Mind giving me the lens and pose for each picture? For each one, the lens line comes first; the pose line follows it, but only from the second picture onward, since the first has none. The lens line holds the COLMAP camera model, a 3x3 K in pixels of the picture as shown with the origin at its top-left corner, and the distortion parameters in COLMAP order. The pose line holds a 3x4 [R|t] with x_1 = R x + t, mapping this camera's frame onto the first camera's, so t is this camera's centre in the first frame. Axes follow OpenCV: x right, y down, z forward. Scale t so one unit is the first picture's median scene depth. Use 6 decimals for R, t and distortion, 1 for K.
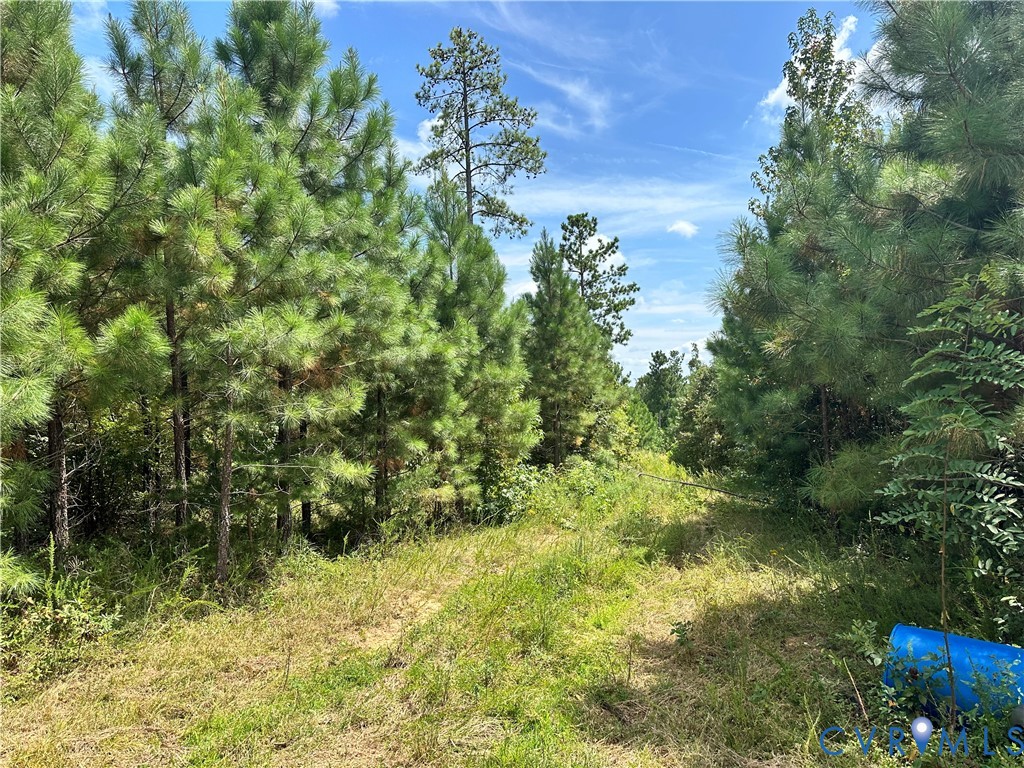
lens RADIAL K [[703.0, 0, 512.0], [0, 703.0, 384.0], [0, 0, 1]] dist [0.073695, -0.000280]
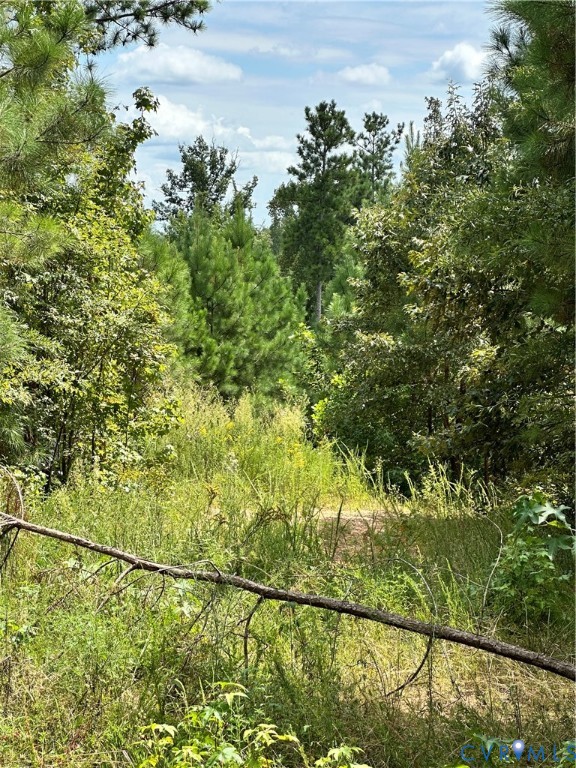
lens RADIAL K [[1924.4, 0, 288.0], [0, 1924.4, 384.0], [0, 0, 1]] dist [0.021736, 0.165694]
pose [[0.982473, 0.035434, 0.183005, 0.042731], [-0.051643, 0.995078, 0.084576, 0.014901], [-0.179108, -0.092544, 0.979467, 0.151938]]
